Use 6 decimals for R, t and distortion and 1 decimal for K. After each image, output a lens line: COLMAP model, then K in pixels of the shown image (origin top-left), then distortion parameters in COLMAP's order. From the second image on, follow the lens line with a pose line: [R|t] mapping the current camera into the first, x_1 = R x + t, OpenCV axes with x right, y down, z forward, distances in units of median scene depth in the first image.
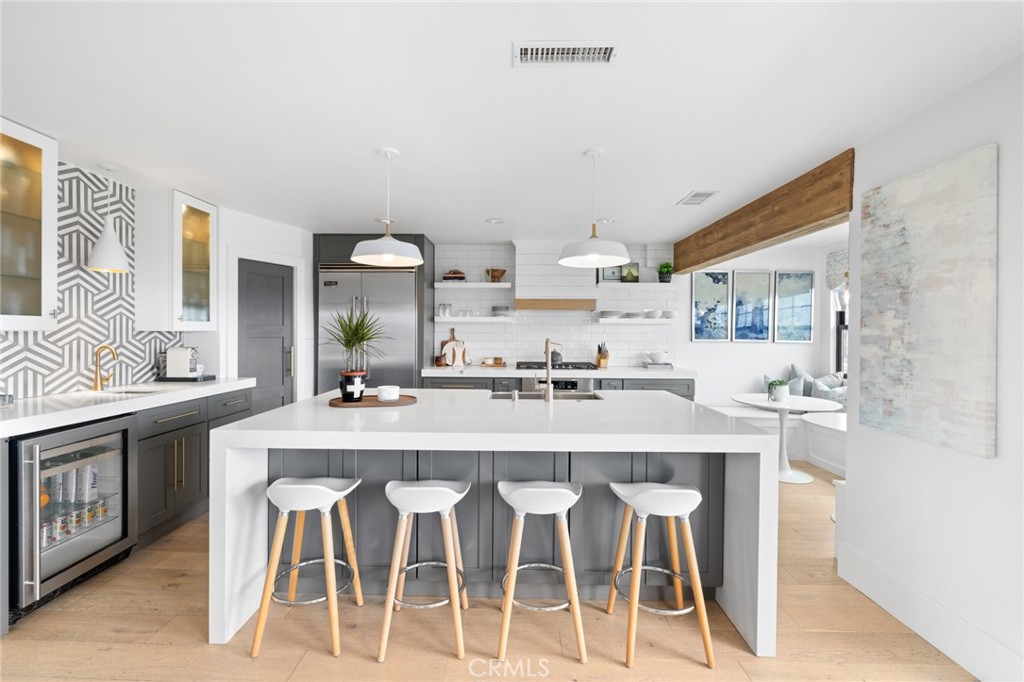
lens RADIAL K [[429.0, 0, 504.7], [0, 429.0, 337.8], [0, 0, 1]] dist [-0.004656, -0.001289]
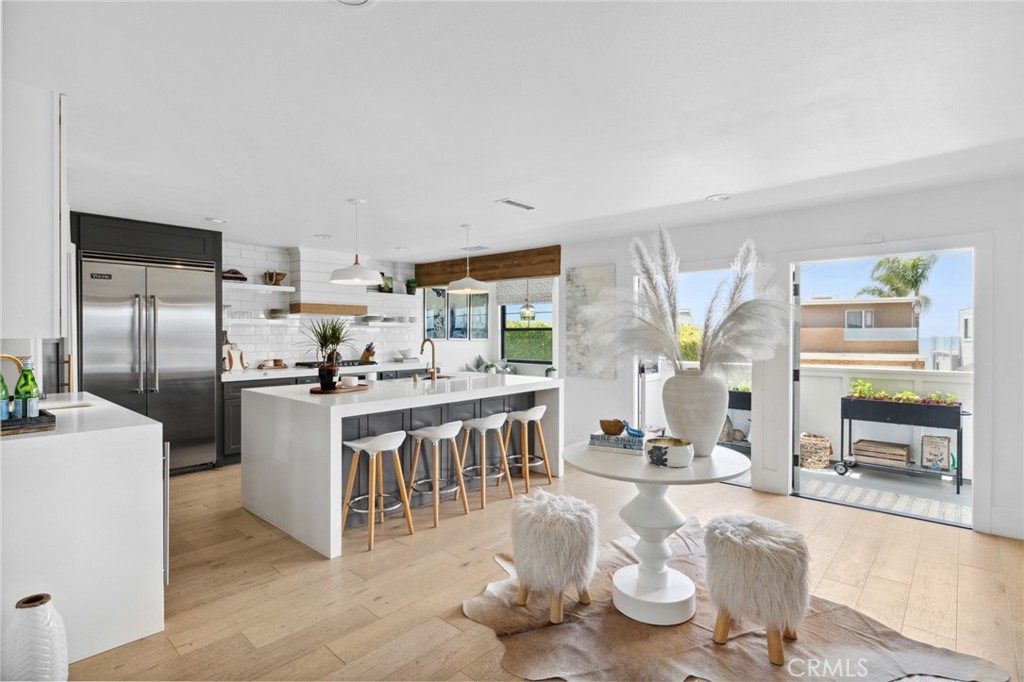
lens RADIAL K [[515.6, 0, 505.0], [0, 515.6, 338.0], [0, 0, 1]] dist [-0.002419, 0.000420]
pose [[0.650492, -0.012667, 0.759408, -0.851472], [0.014509, 0.999886, 0.004250, -0.002976], [-0.759375, 0.008253, 0.650601, -0.287383]]
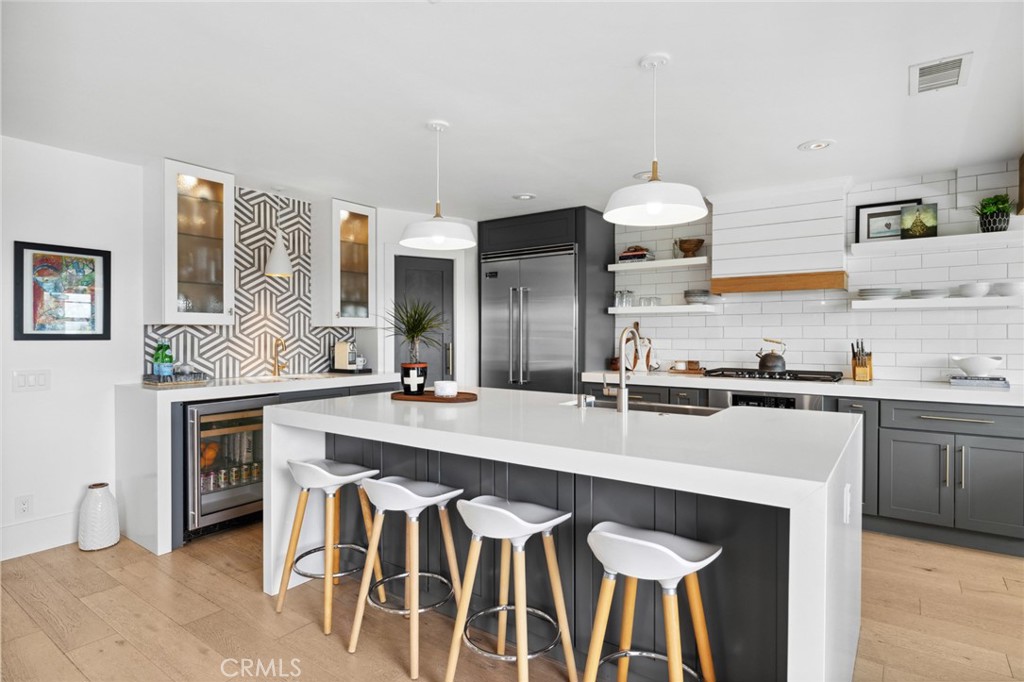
lens RADIAL K [[546.3, 0, 502.0], [0, 546.3, 341.3], [0, 0, 1]] dist [-0.004436, -0.000019]
pose [[0.819021, 0.001437, -0.573762, 0.359646], [-0.003129, 0.999993, -0.001961, 0.022134], [0.573755, 0.003402, 0.819020, 0.086083]]
